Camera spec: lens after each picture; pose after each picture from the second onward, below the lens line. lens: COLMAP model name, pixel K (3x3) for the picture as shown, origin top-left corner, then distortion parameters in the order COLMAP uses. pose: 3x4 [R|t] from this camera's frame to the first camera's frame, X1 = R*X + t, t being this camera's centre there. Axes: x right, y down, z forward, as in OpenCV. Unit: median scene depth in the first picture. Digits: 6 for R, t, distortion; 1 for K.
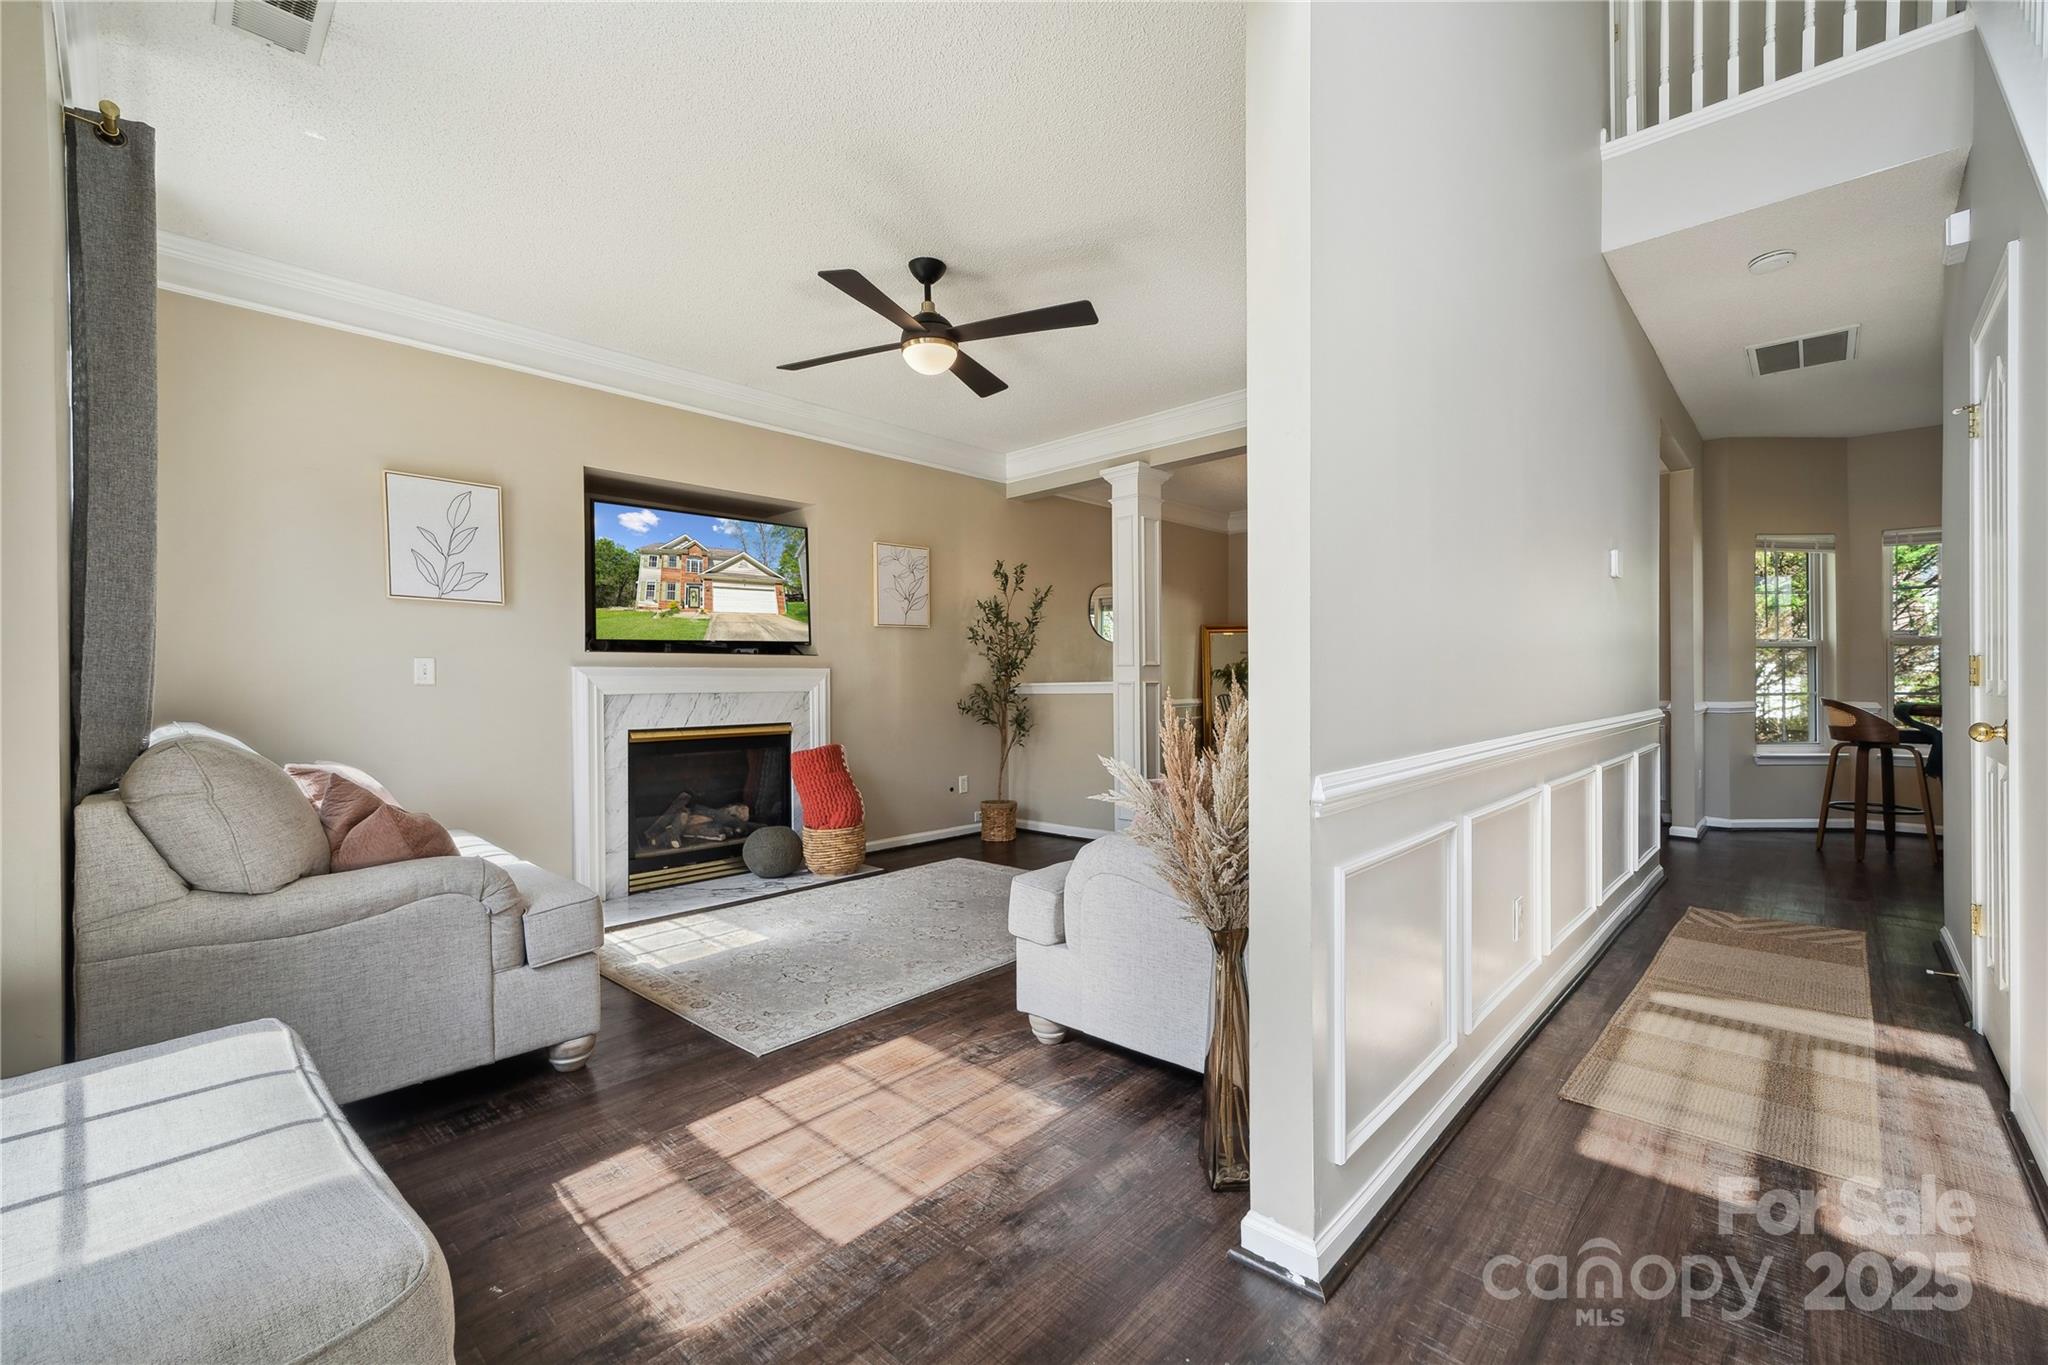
lens RADIAL K [[868.7, 0, 1024.9], [0, 868.7, 681.4], [0, 0, 1]] dist [0.005122, 0.000536]
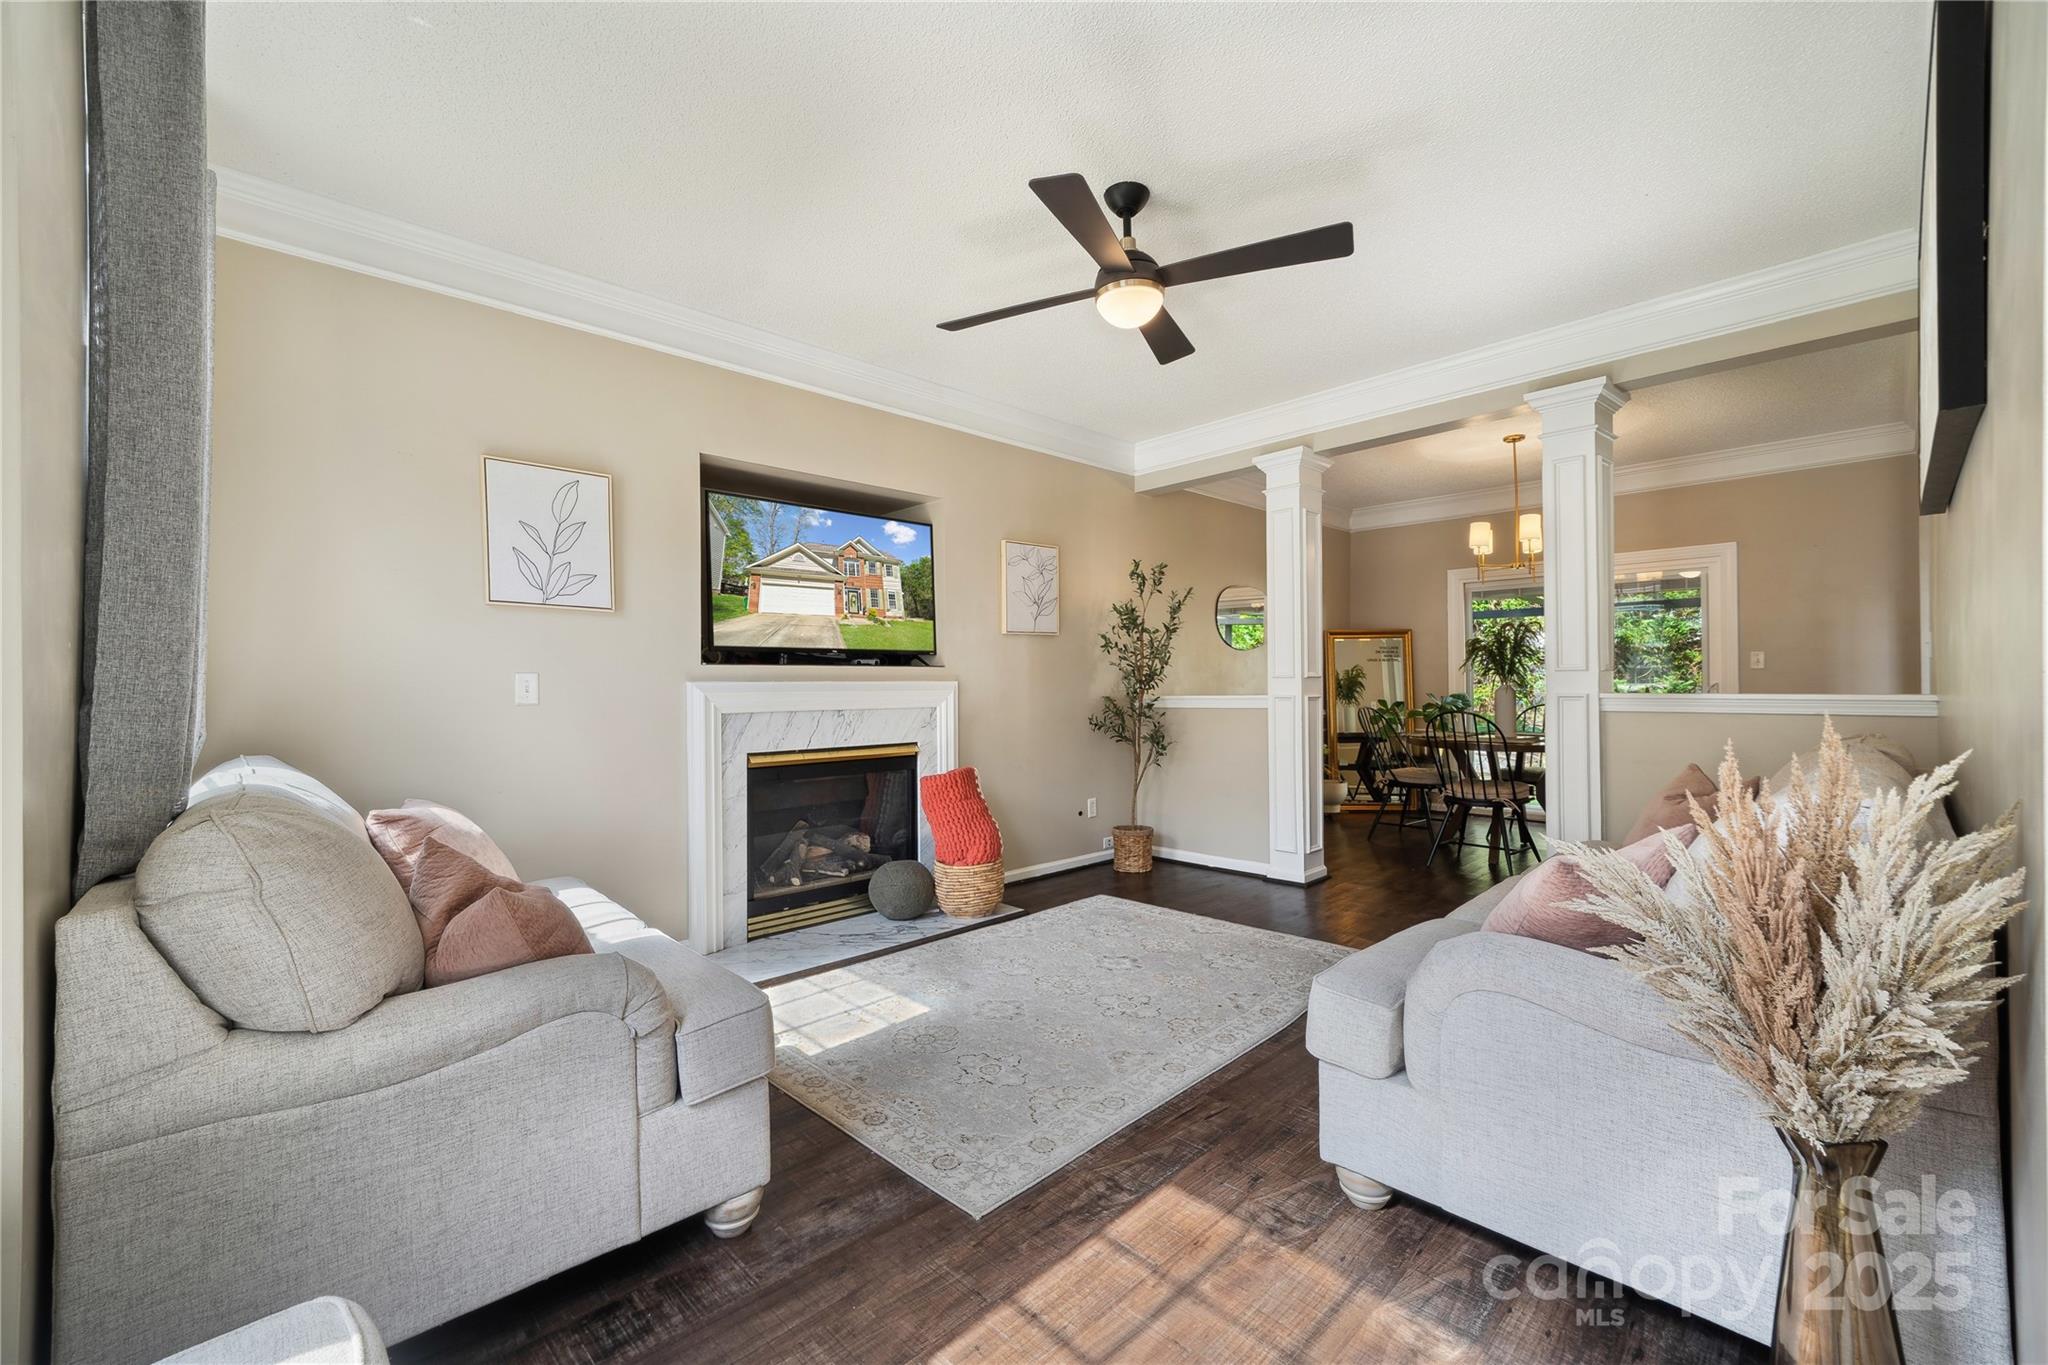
lens RADIAL K [[837.8, 0, 1022.9], [0, 837.8, 681.7], [0, 0, 1]] dist [-0.000105, 0.000450]
pose [[0.998837, 0.000685, -0.048212, -0.201431], [-0.000790, 0.999997, -0.002149, -0.021571], [0.048210, 0.002185, 0.998835, 0.247695]]
